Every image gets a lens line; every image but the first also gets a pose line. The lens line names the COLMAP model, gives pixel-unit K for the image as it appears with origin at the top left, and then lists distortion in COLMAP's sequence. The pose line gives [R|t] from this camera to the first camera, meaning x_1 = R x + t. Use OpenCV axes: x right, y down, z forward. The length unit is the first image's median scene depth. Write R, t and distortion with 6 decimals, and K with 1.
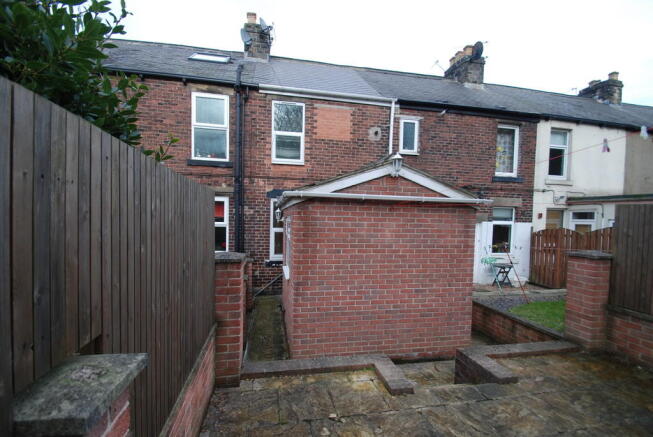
lens RADIAL K [[290.3, 0, 326.9], [0, 290.3, 221.0], [0, 0, 1]] dist [-0.002399, -0.000505]
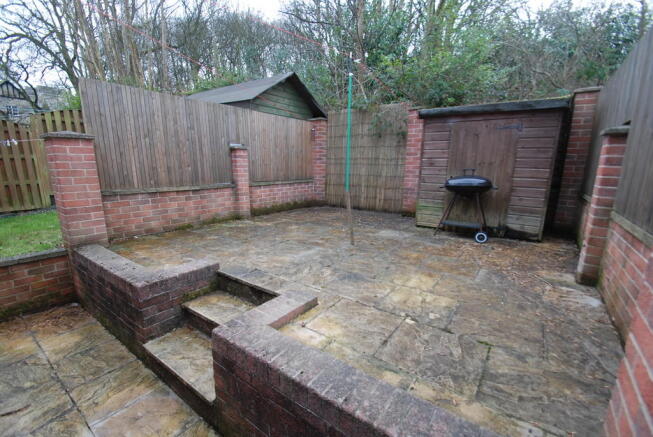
lens RADIAL K [[290.3, 0, 328.2], [0, 290.3, 221.4], [0, 0, 1]] dist [-0.002399, -0.000505]
pose [[-0.685266, -0.161430, 0.710176, -0.288068], [-0.011941, 0.977484, 0.210670, 0.234174], [-0.728195, 0.135885, -0.671764, 1.441298]]
